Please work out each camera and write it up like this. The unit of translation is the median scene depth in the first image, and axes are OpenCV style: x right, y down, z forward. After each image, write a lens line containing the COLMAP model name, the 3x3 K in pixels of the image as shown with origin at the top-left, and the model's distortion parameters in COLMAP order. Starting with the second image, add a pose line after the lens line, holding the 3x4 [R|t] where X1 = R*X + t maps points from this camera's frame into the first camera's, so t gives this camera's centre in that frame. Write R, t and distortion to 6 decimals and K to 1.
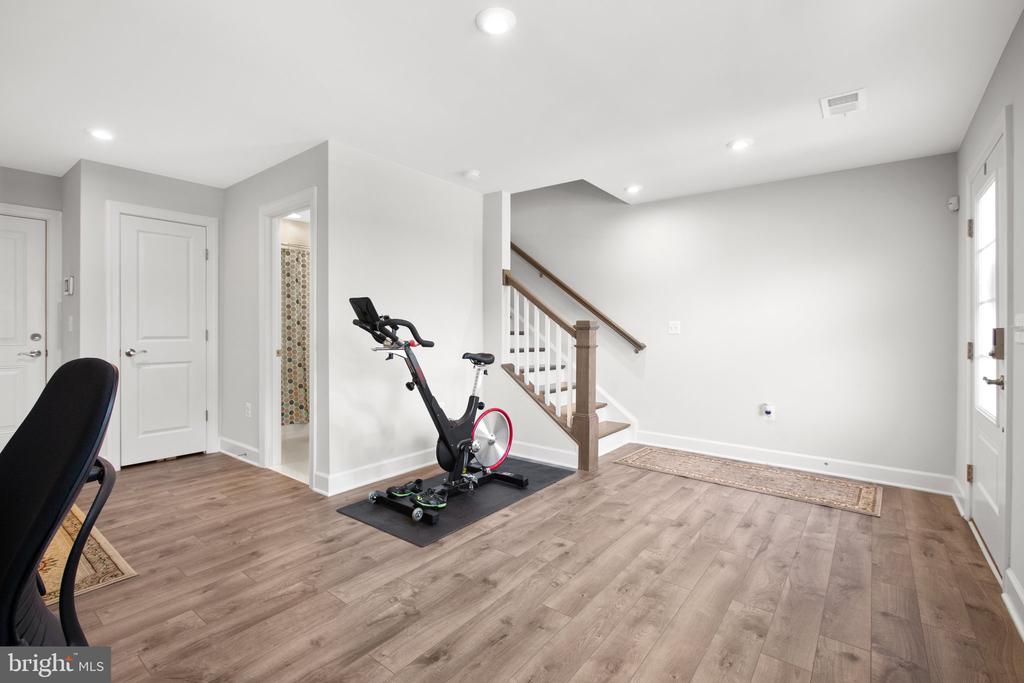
lens RADIAL K [[456.5, 0, 508.5], [0, 456.5, 334.2], [0, 0, 1]] dist [0.001560, -0.000724]
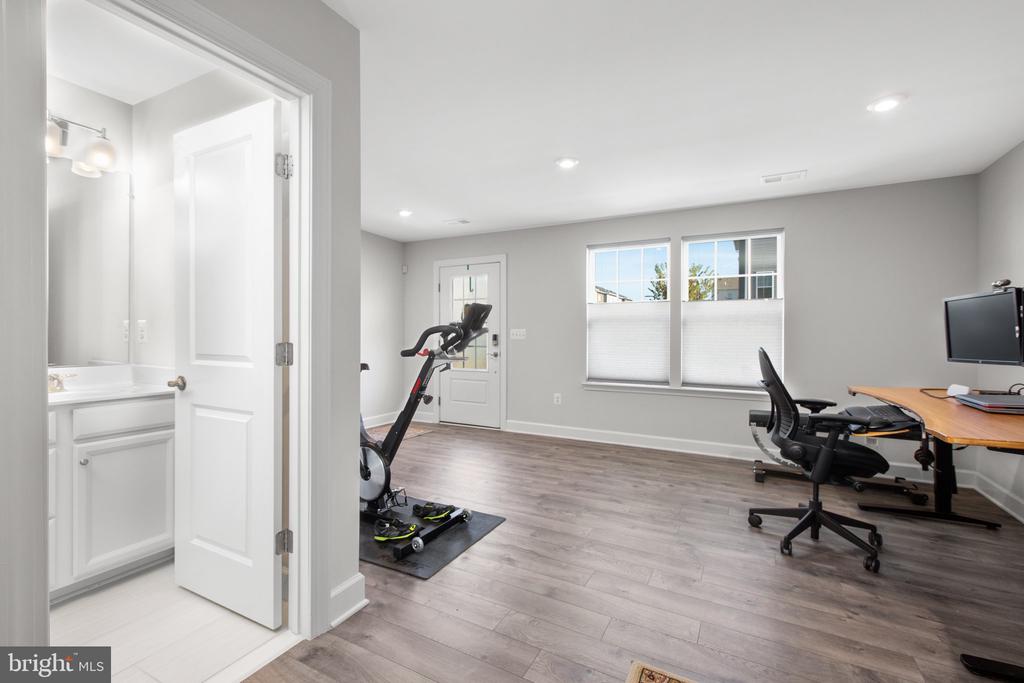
lens RADIAL K [[456.5, 0, 509.6], [0, 456.5, 334.9], [0, 0, 1]] dist [0.001560, -0.000724]
pose [[-0.168181, -0.003934, 0.985748, -1.438314], [0.007989, 0.999954, 0.005354, -0.022118], [-0.985724, 0.008776, -0.168142, 1.250692]]
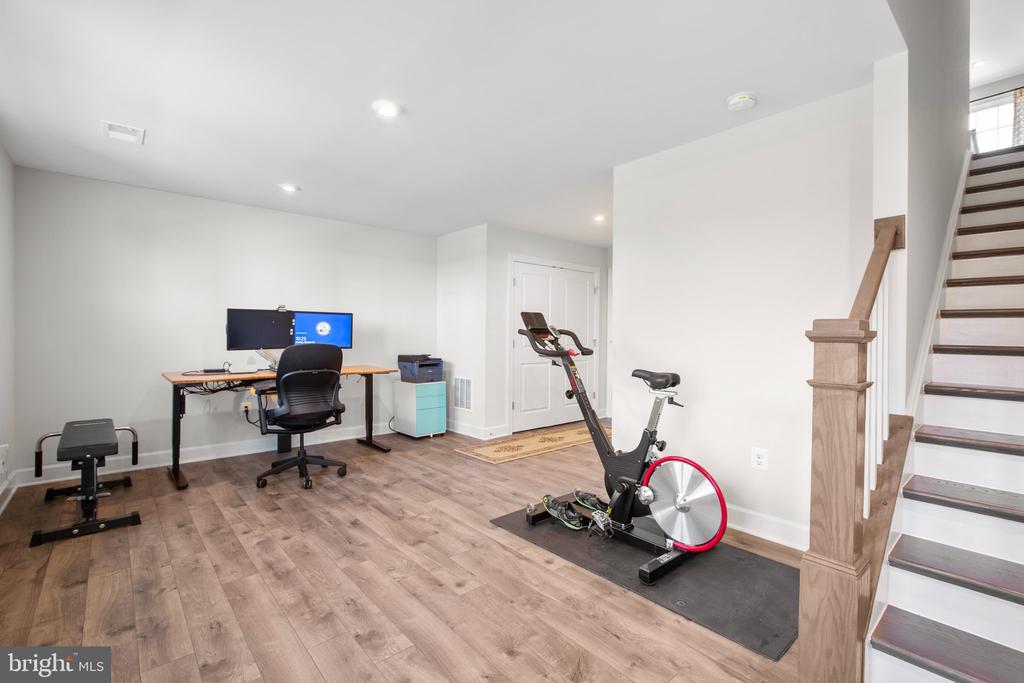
lens RADIAL K [[456.5, 0, 515.9], [0, 456.5, 344.8], [0, 0, 1]] dist [0.001560, -0.000724]
pose [[-0.173767, 0.013244, -0.984698, 1.013109], [-0.020118, 0.999653, 0.016995, -0.014410], [0.984581, 0.022763, -0.173441, 1.330229]]
